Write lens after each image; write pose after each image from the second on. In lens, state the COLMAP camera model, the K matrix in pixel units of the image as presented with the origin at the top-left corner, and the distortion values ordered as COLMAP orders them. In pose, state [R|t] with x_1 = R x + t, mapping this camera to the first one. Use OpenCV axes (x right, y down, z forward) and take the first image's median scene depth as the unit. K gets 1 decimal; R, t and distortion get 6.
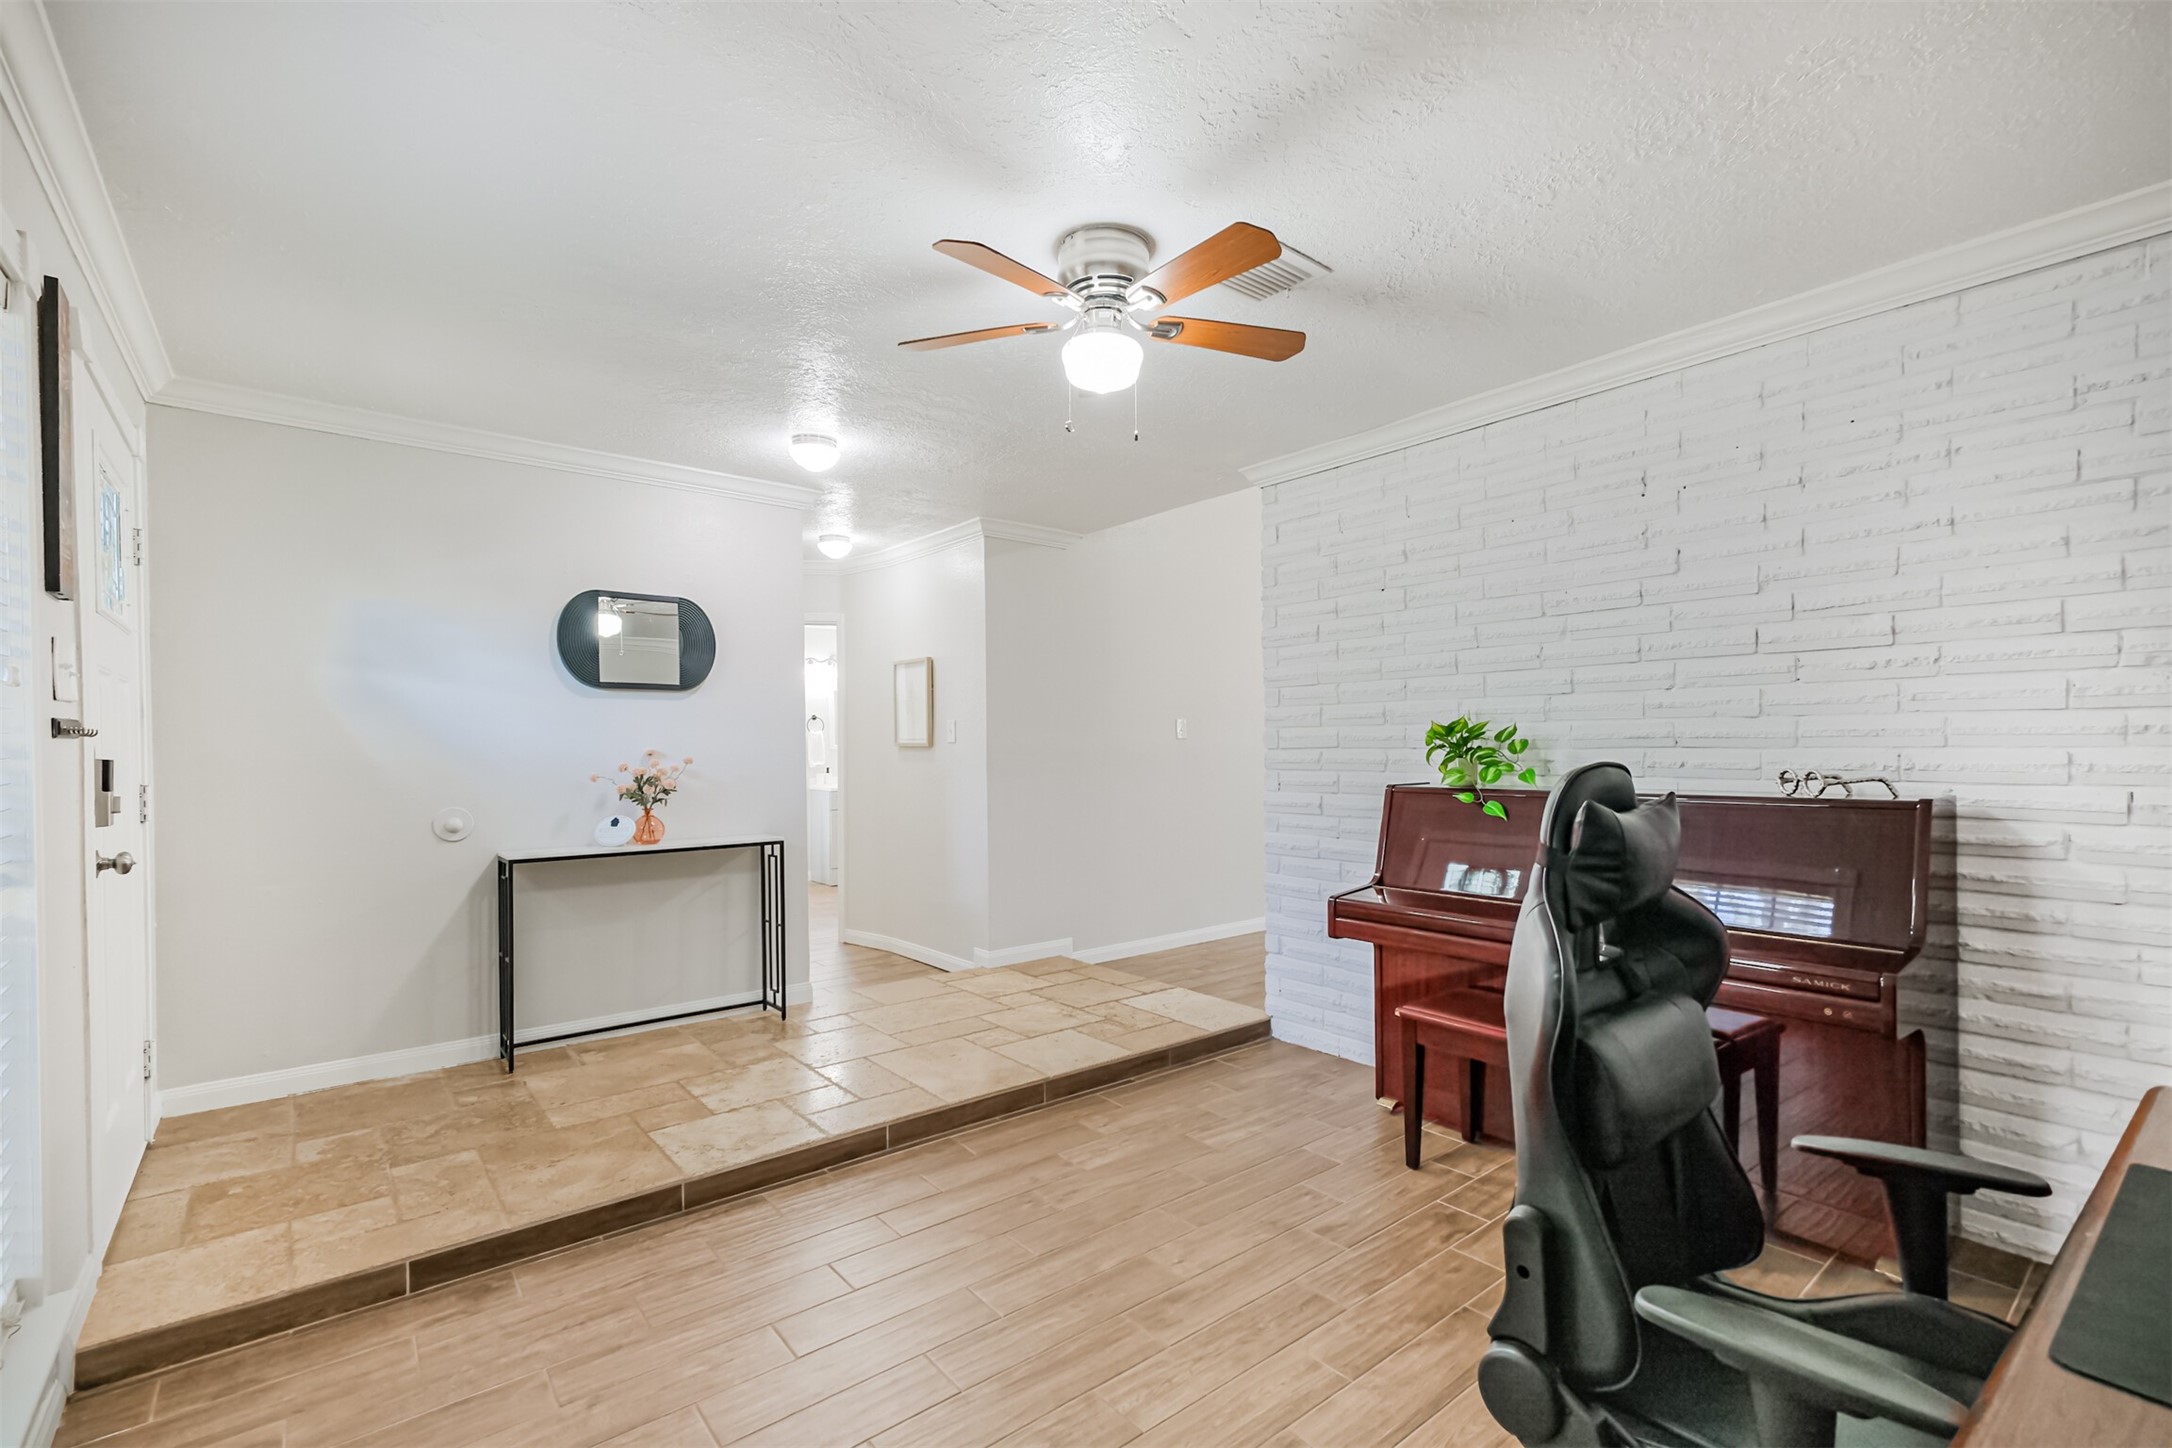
lens RADIAL K [[970.0, 0, 1087.9], [0, 970.0, 743.1], [0, 0, 1]] dist [-0.003962, 0.005733]
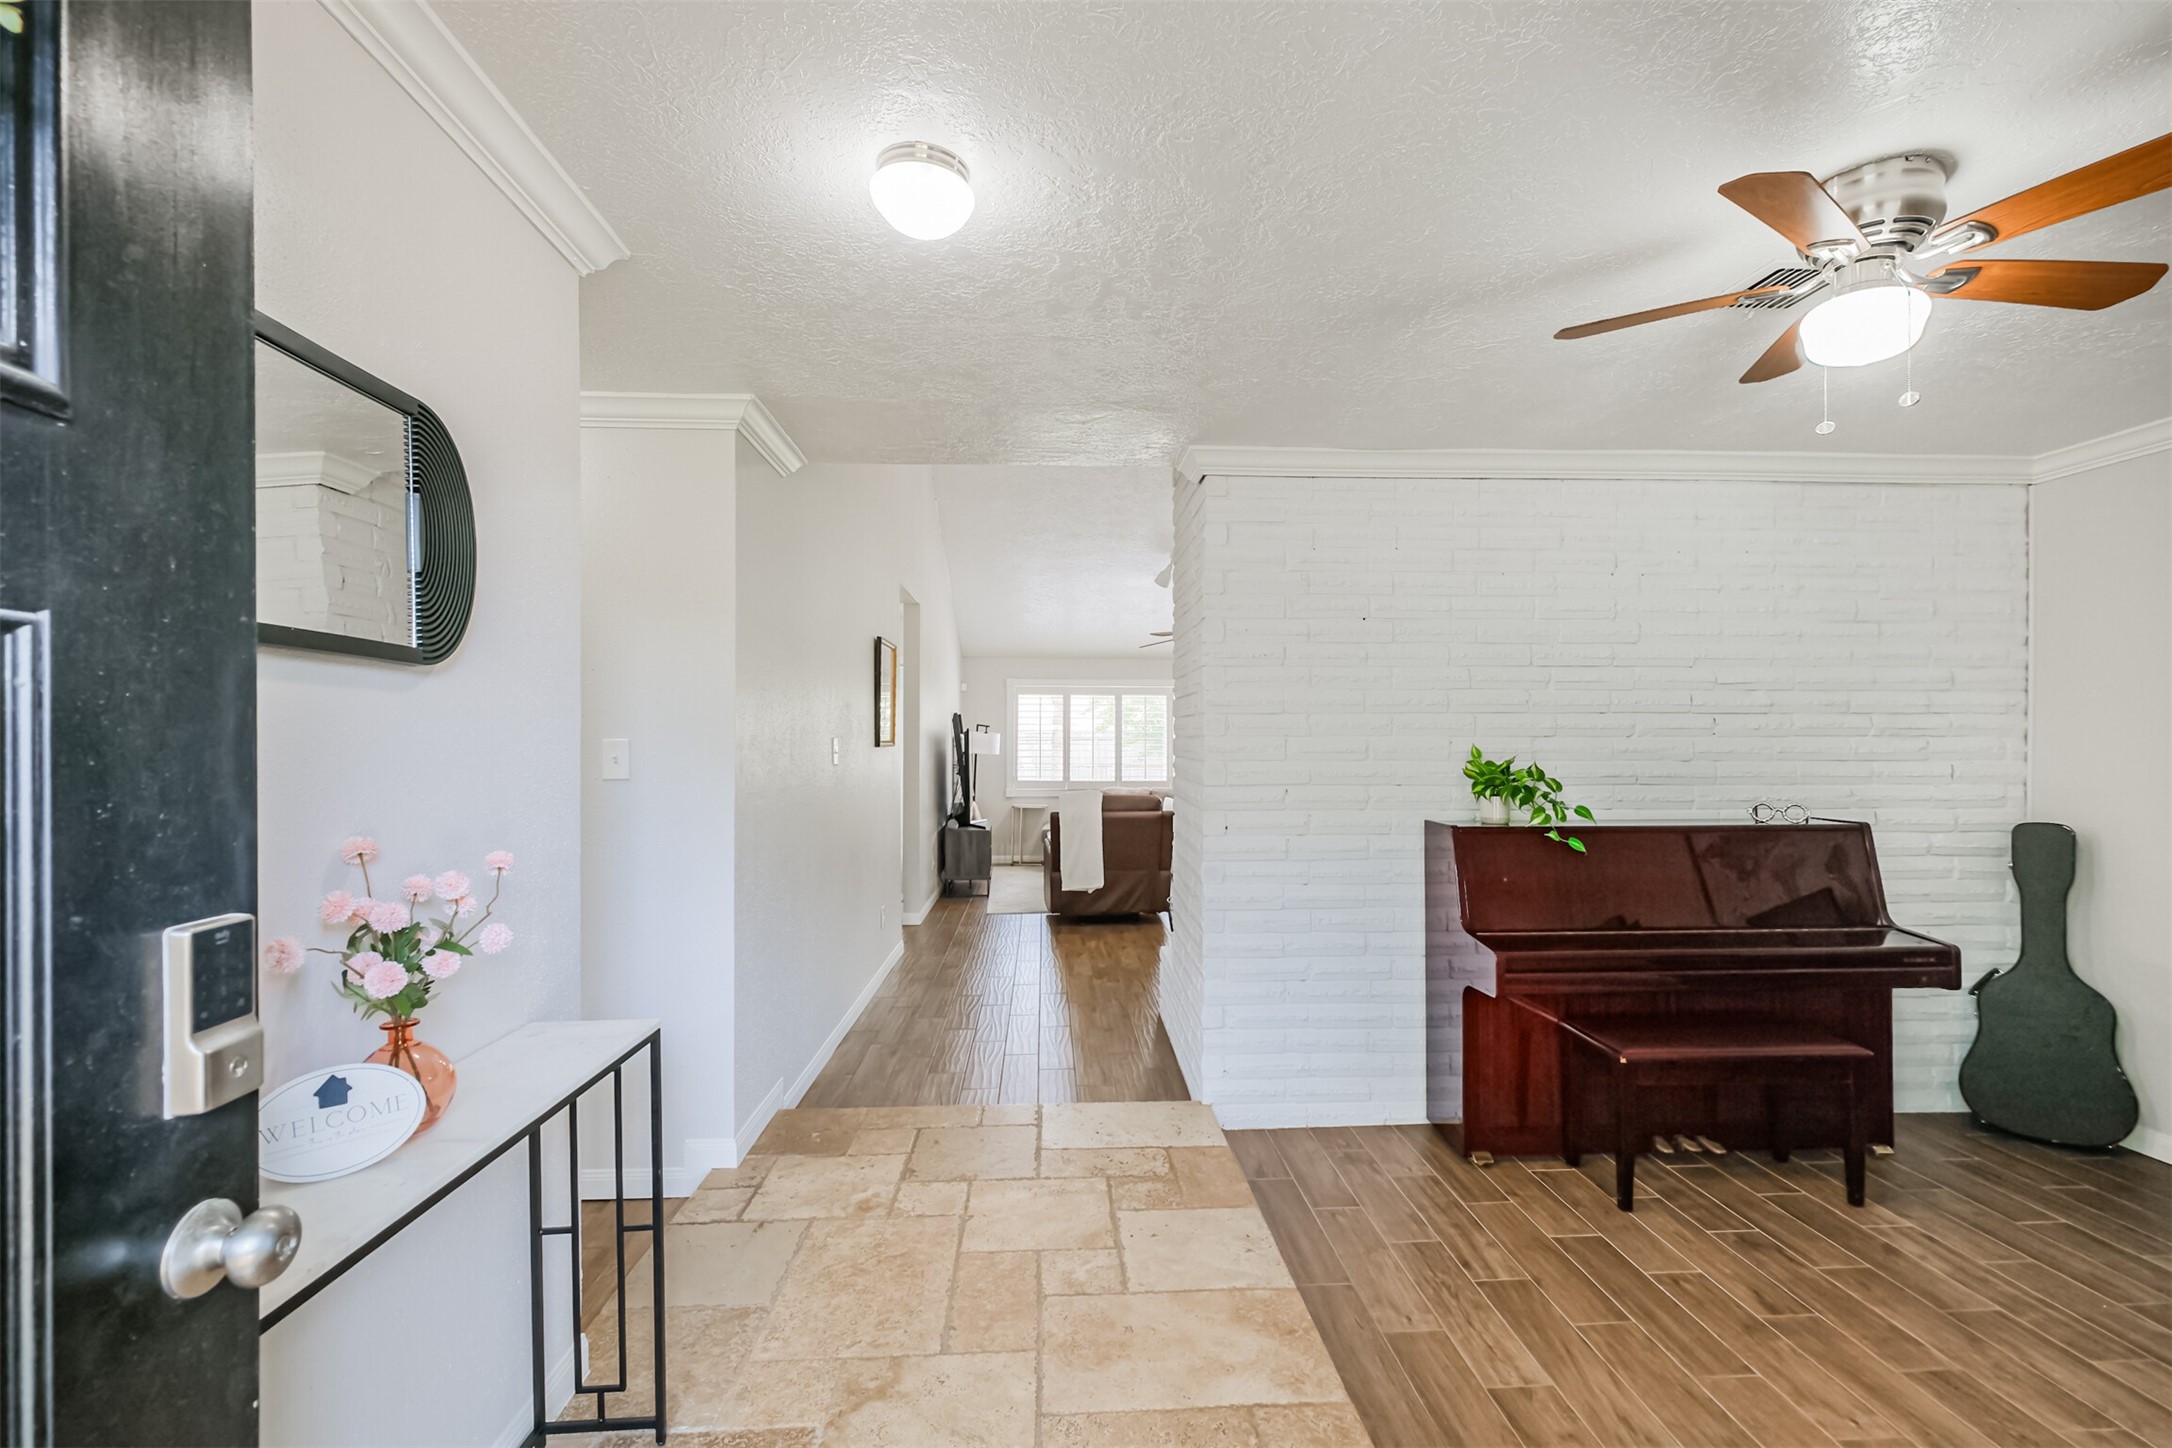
lens RADIAL K [[970.0, 0, 1083.5], [0, 970.0, 733.6], [0, 0, 1]] dist [-0.003962, 0.005733]
pose [[0.584067, 0.017942, 0.811507, -0.623874], [-0.005206, 0.999818, -0.018359, -0.026594], [-0.811689, 0.006498, 0.584054, 0.662817]]
